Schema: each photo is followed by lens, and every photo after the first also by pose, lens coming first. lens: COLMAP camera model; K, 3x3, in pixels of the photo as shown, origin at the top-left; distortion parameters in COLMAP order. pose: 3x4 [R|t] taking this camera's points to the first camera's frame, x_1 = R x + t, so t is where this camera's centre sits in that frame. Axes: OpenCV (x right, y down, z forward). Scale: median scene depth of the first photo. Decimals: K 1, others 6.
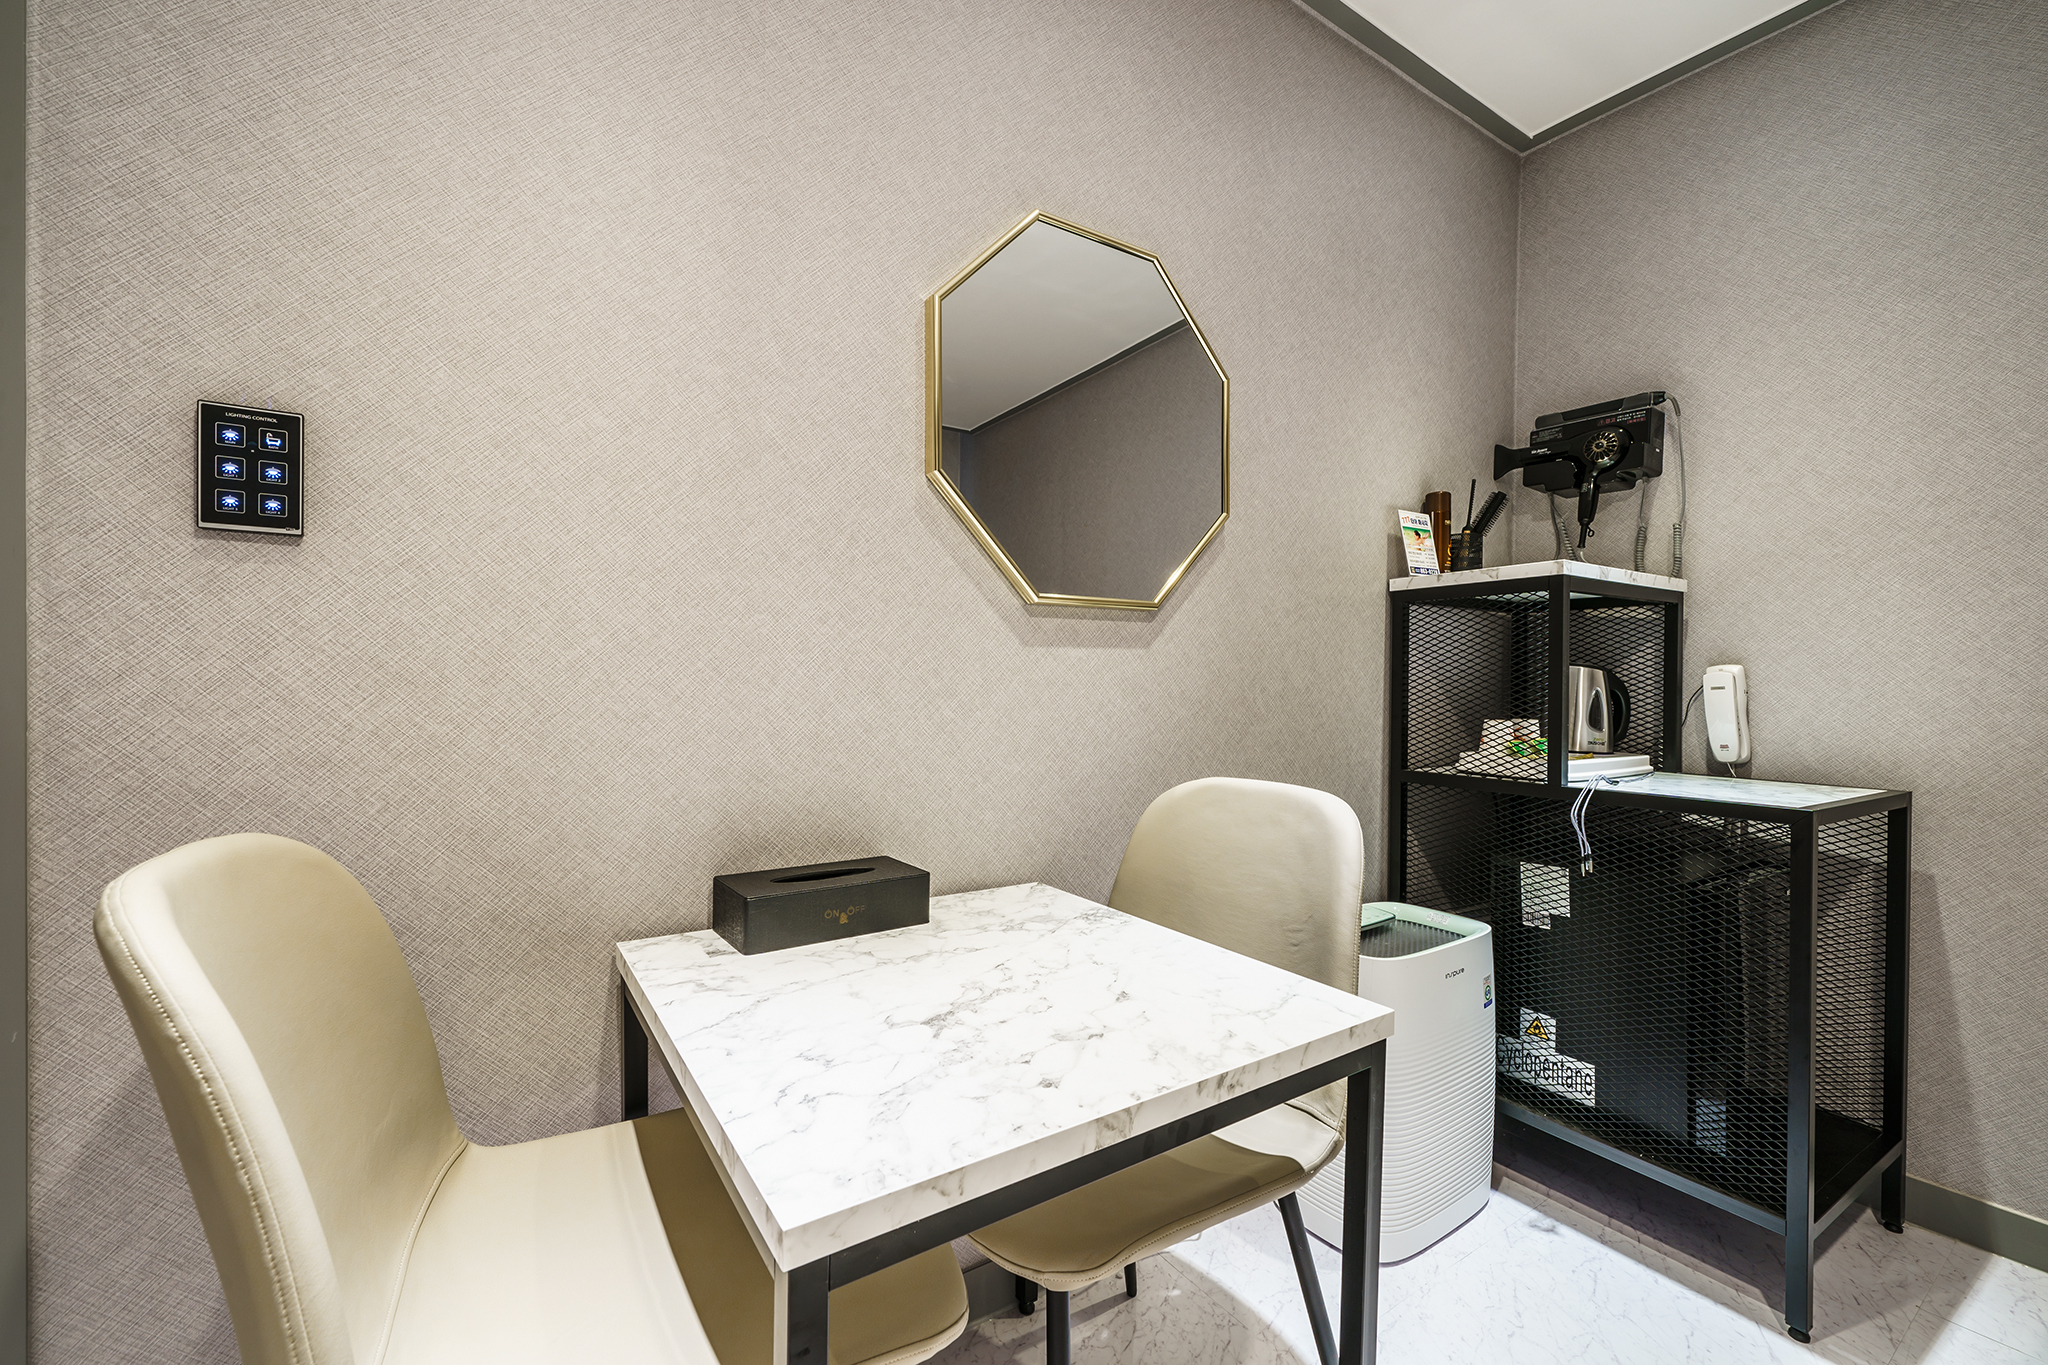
lens RADIAL K [[829.8, 0, 1024.0], [0, 829.8, 682.5], [0, 0, 1]] dist [-0.001570, -0.000161]
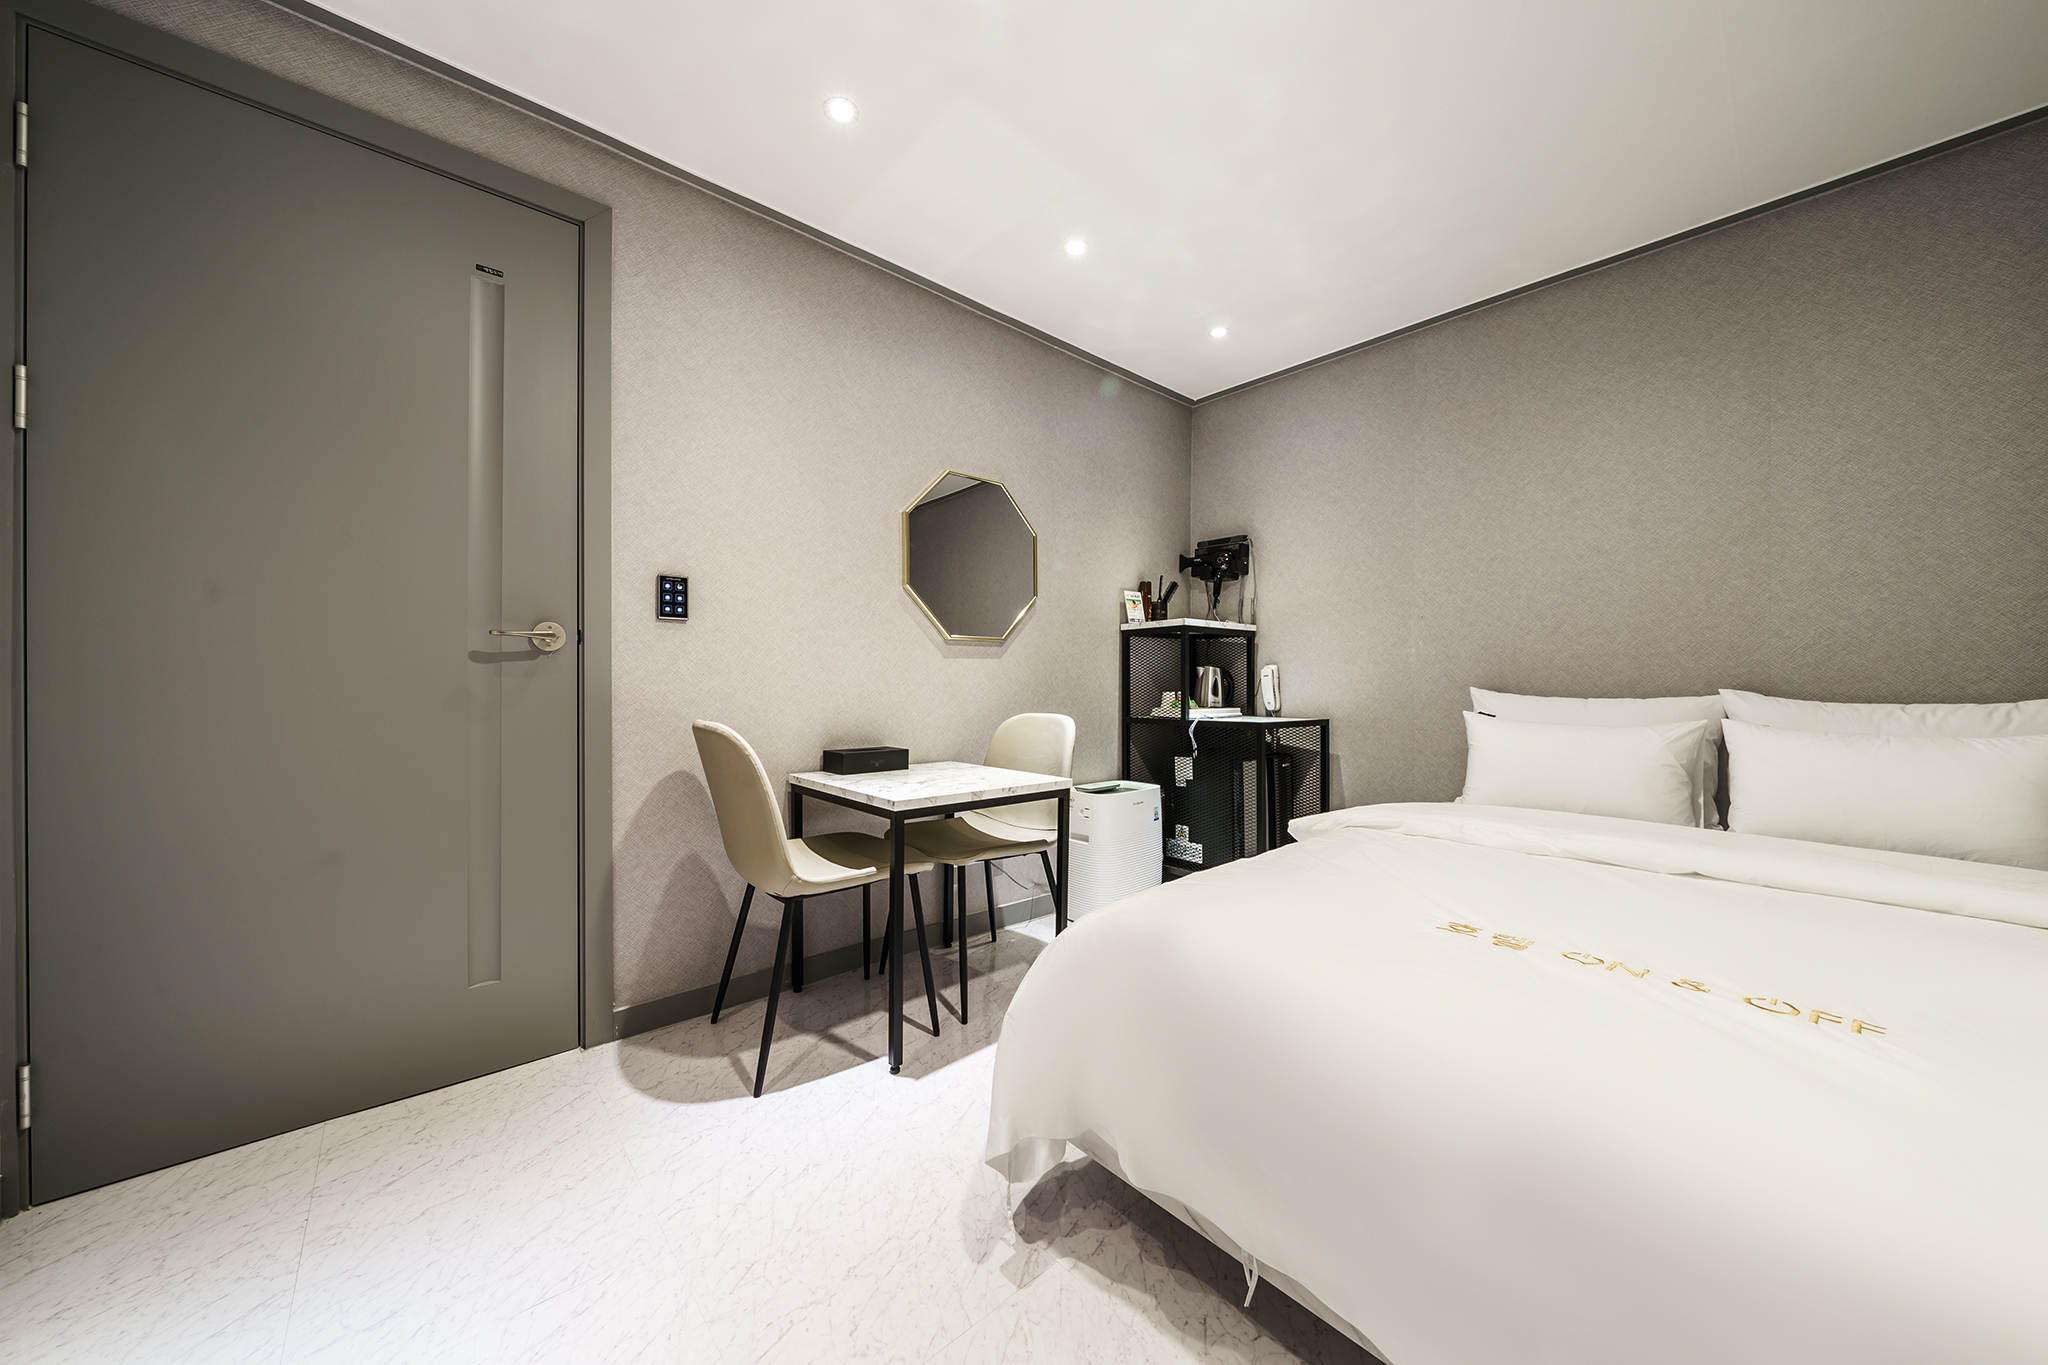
lens RADIAL K [[705.6, 0, 1024.0], [0, 705.6, 682.5], [0, 0, 1]] dist [-0.001830, -0.000289]
pose [[0.990808, -0.009453, 0.134946, -0.033908], [0.010412, 0.999925, -0.006398, 0.028099], [-0.134875, 0.007744, 0.990832, -0.709737]]
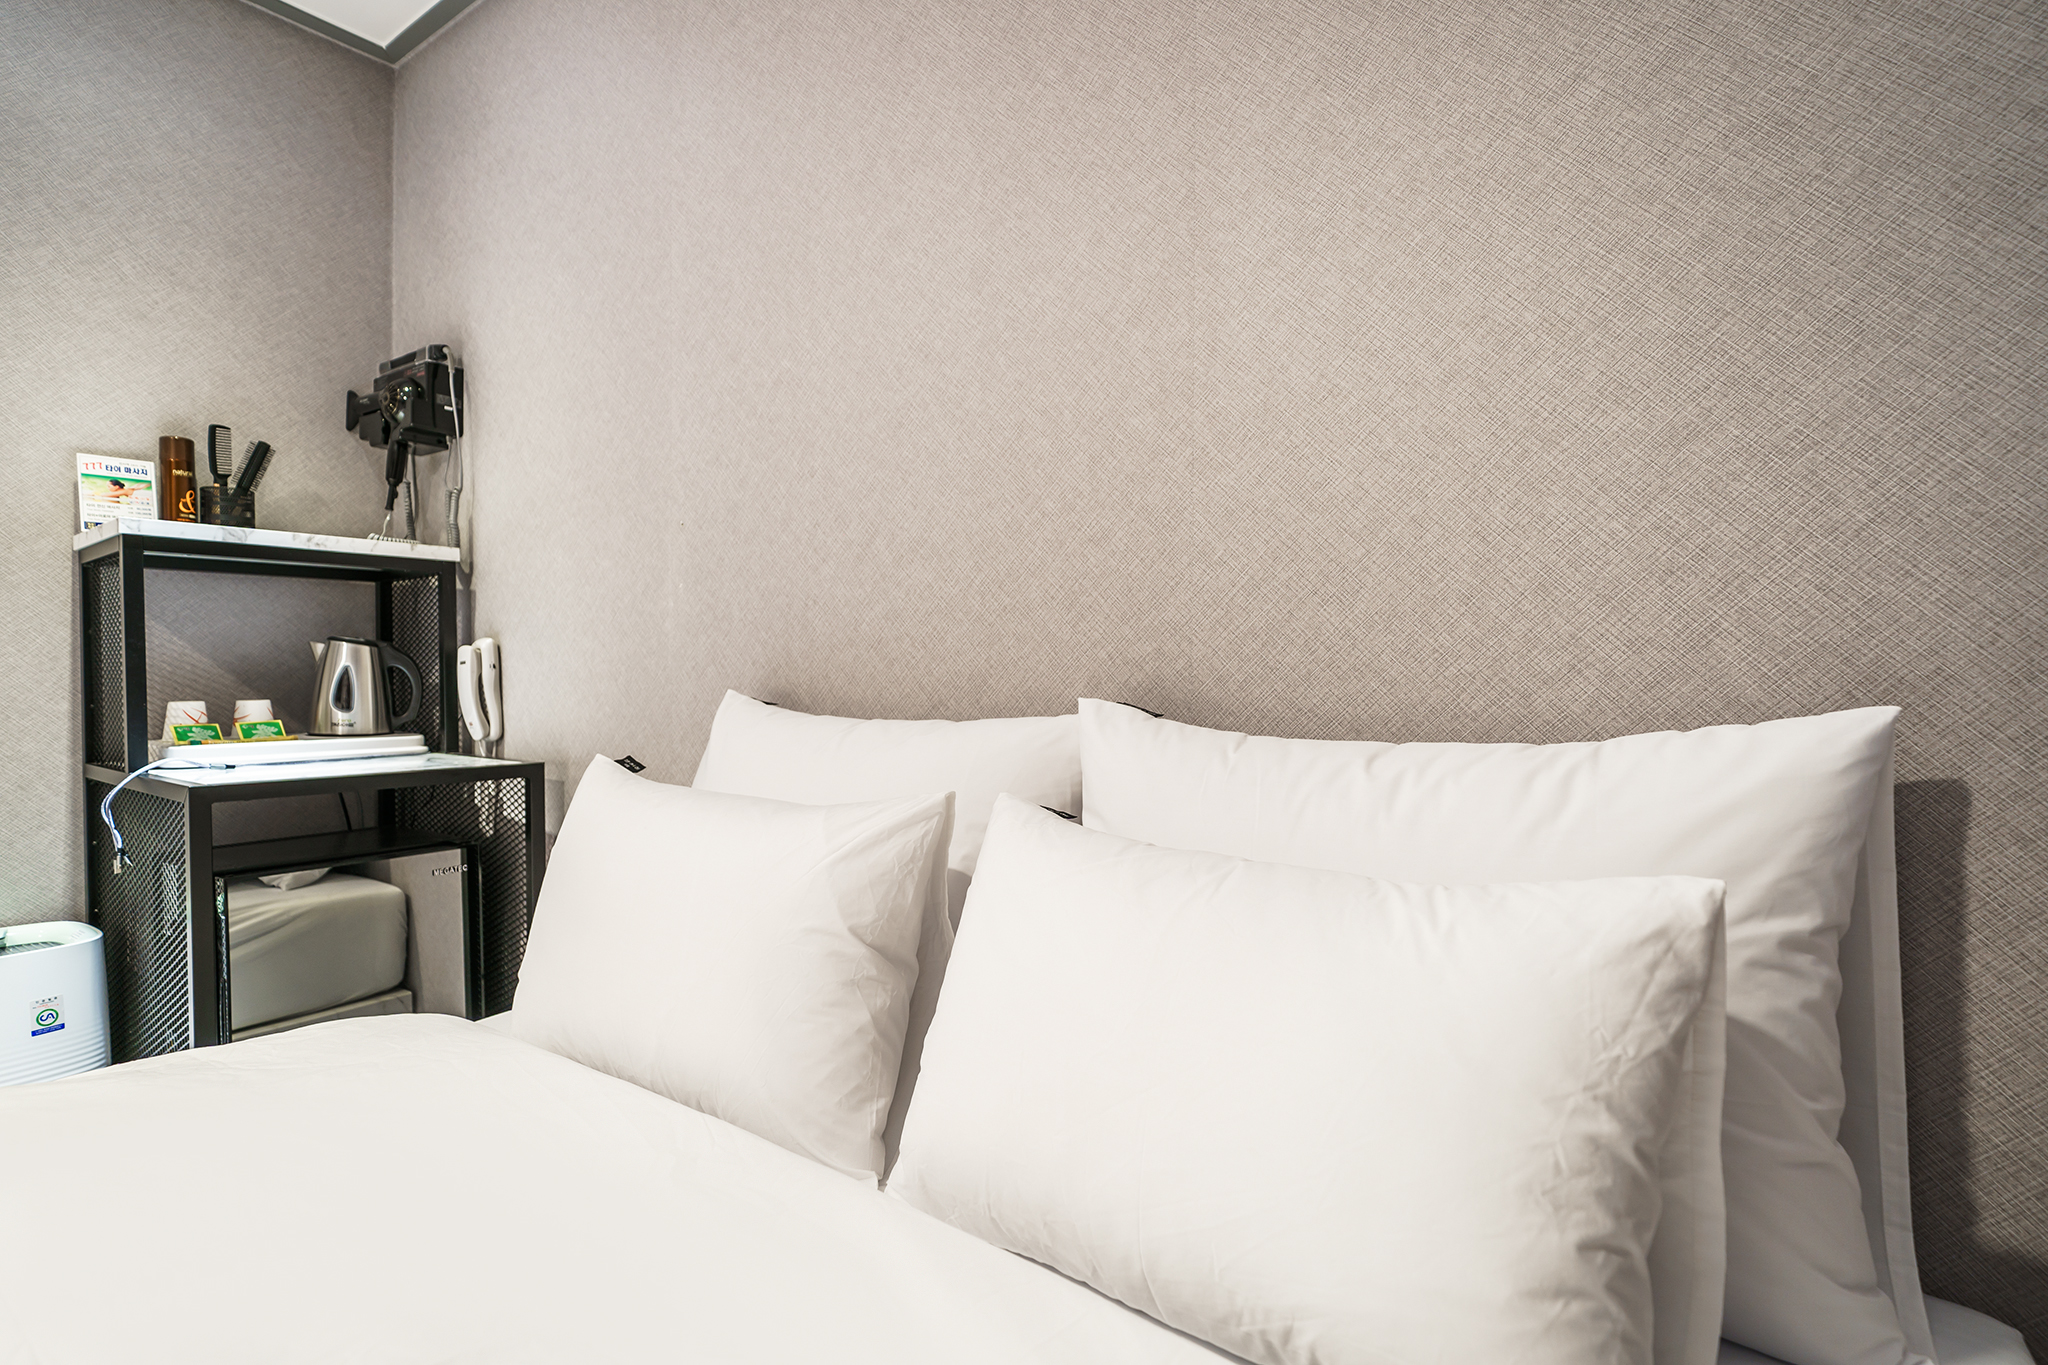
lens RADIAL K [[1007.4, 0, 1024.0], [0, 1007.4, 682.5], [0, 0, 1]] dist [0.007969, -0.000494]
pose [[0.937521, -0.013561, 0.347665, 1.002580], [0.012727, 0.999908, 0.004683, 0.030697], [-0.347697, 0.000035, 0.937607, -0.295881]]
